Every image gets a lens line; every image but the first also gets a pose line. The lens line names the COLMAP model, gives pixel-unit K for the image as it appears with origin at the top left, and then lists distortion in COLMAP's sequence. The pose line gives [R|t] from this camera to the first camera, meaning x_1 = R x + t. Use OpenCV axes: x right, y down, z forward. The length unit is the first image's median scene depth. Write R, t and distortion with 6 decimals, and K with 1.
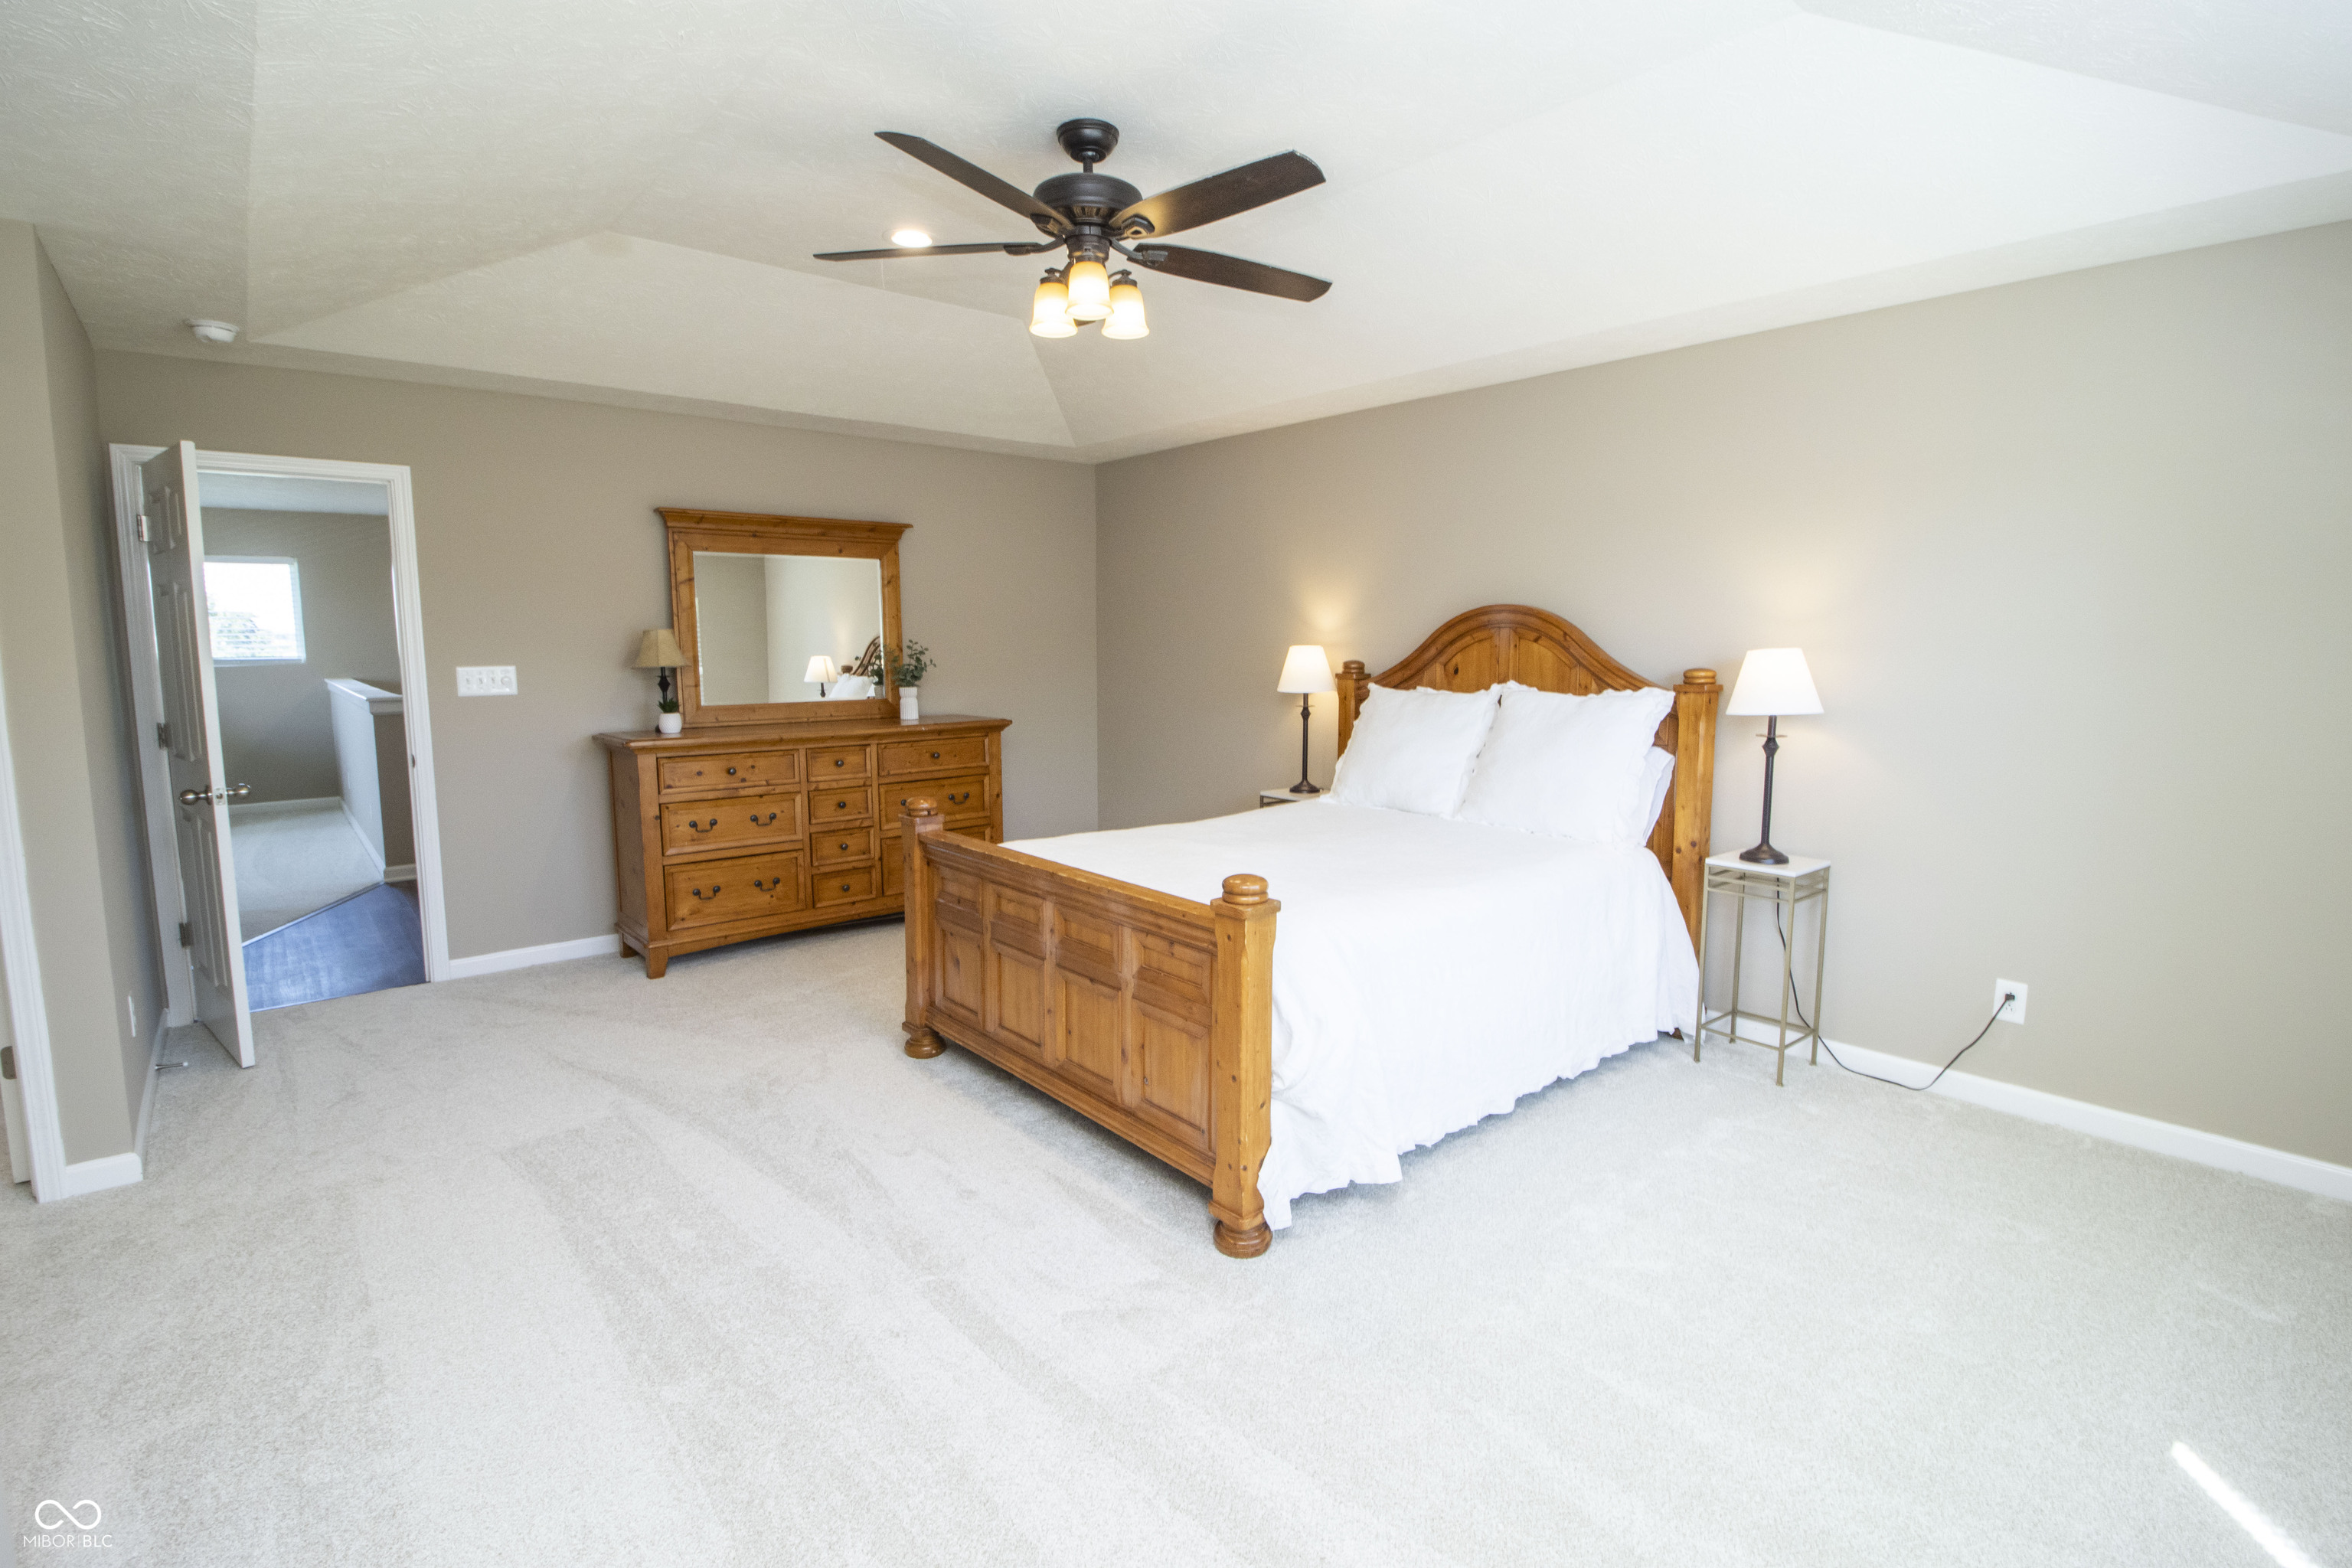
lens RADIAL K [[1104.0, 0, 1173.7], [0, 1104.0, 758.3], [0, 0, 1]] dist [0.000871, -0.013202]
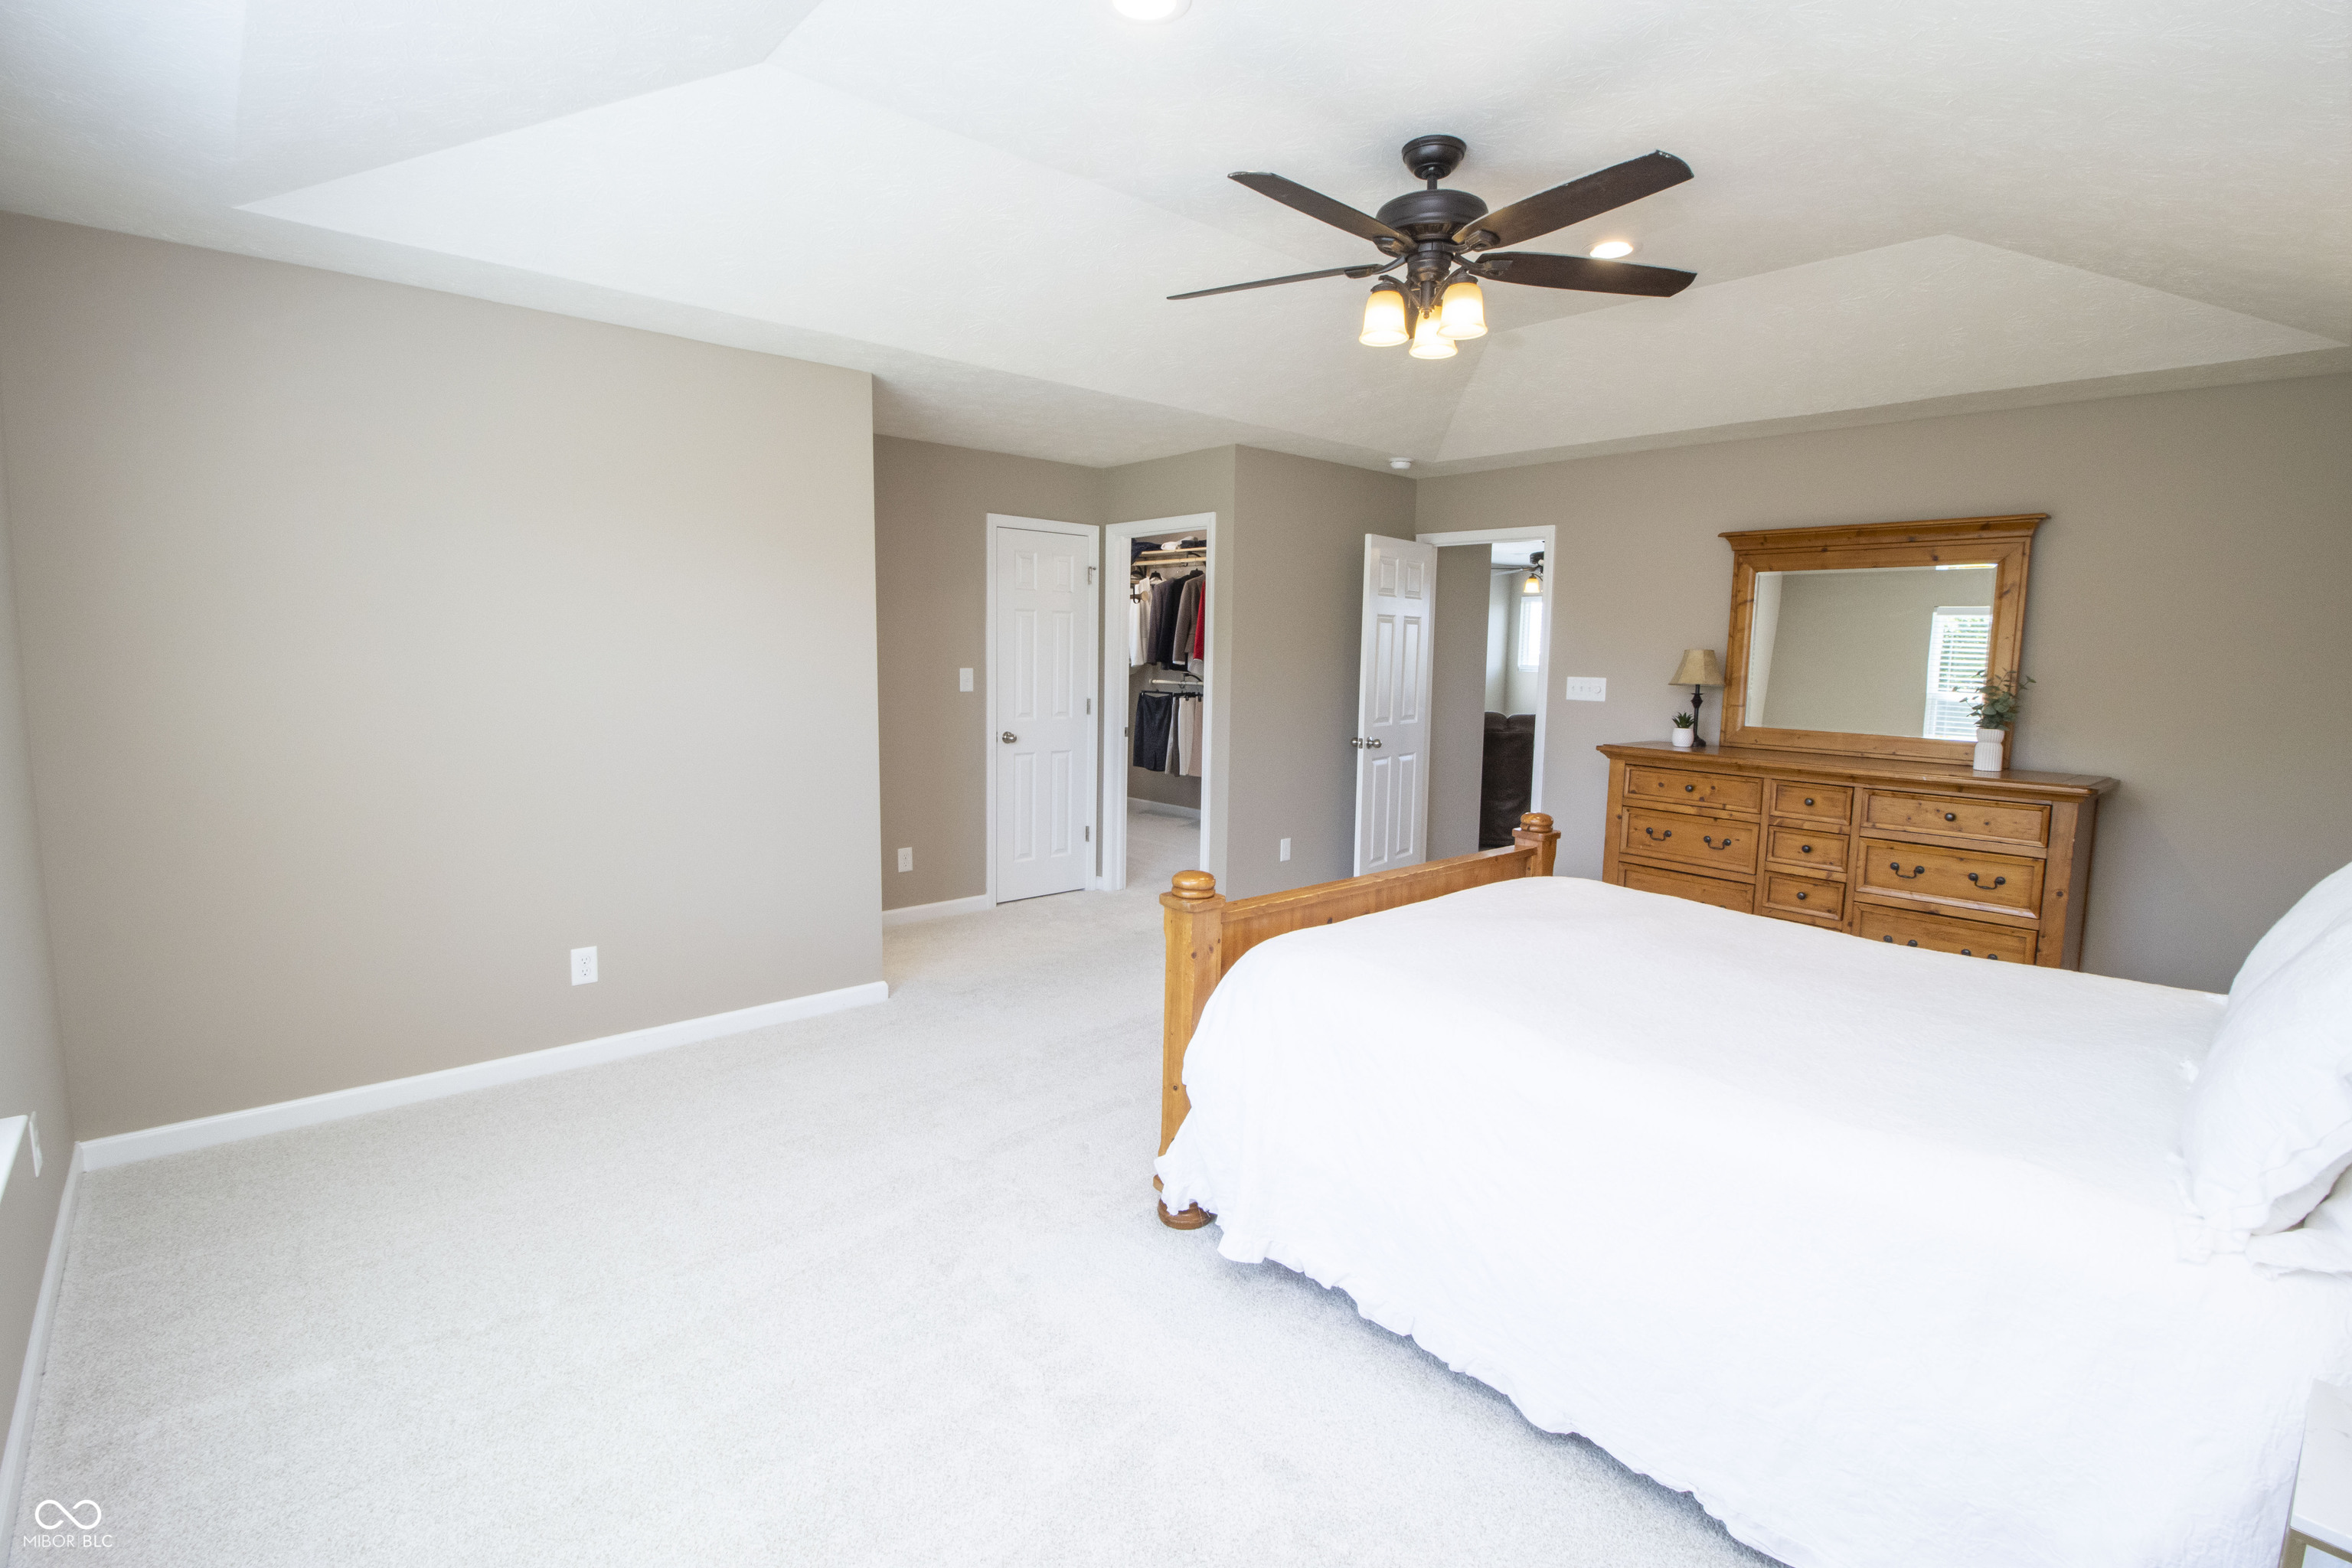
lens RADIAL K [[1104.0, 0, 1173.7], [0, 1104.0, 758.3], [0, 0, 1]] dist [0.000871, -0.013202]
pose [[0.017318, 0.103917, -0.994435, 0.582810], [-0.126684, 0.986797, 0.100913, -0.057289], [0.991792, 0.124231, 0.030254, 0.486479]]
